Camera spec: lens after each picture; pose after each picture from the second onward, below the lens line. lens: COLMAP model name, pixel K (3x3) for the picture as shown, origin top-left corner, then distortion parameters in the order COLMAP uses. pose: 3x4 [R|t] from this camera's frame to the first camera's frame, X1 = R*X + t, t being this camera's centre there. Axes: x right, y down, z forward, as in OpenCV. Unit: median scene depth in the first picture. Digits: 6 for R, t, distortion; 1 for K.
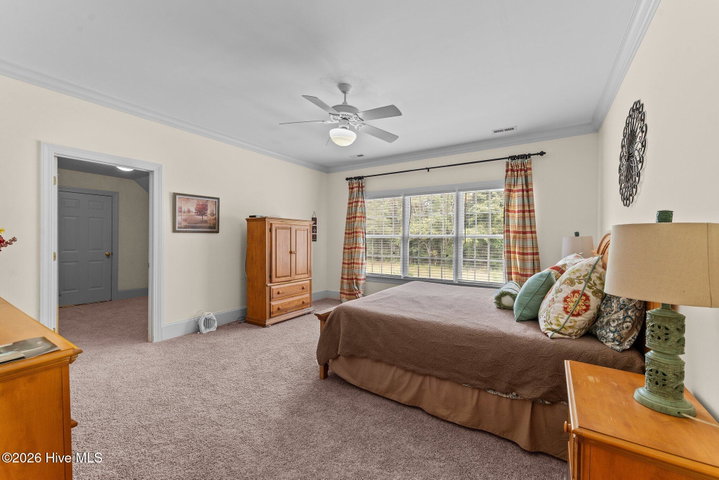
lens RADIAL K [[283.0, 0, 359.5], [0, 283.0, 240.0], [0, 0, 1]] dist [0.001597, 0.000196]
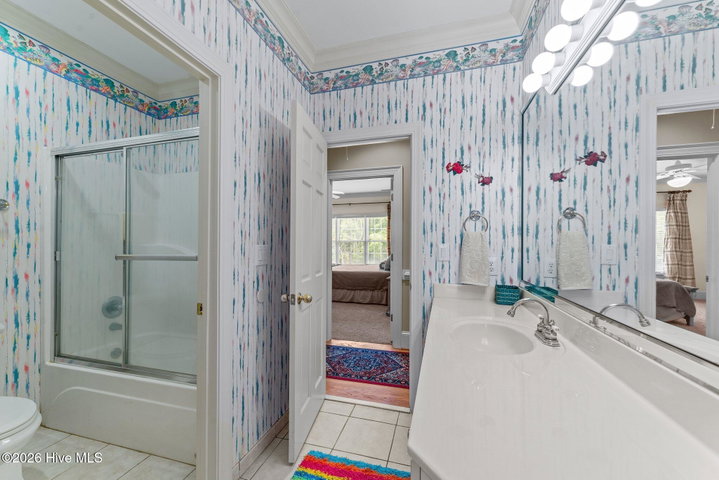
lens RADIAL K [[283.0, 0, 359.5], [0, 283.0, 240.0], [0, 0, 1]] dist [0.001597, 0.000196]
pose [[0.951990, -0.002087, 0.306121, -0.538199], [0.005528, 0.999931, -0.010373, 0.003140], [-0.306078, 0.011567, 0.951936, -1.562182]]
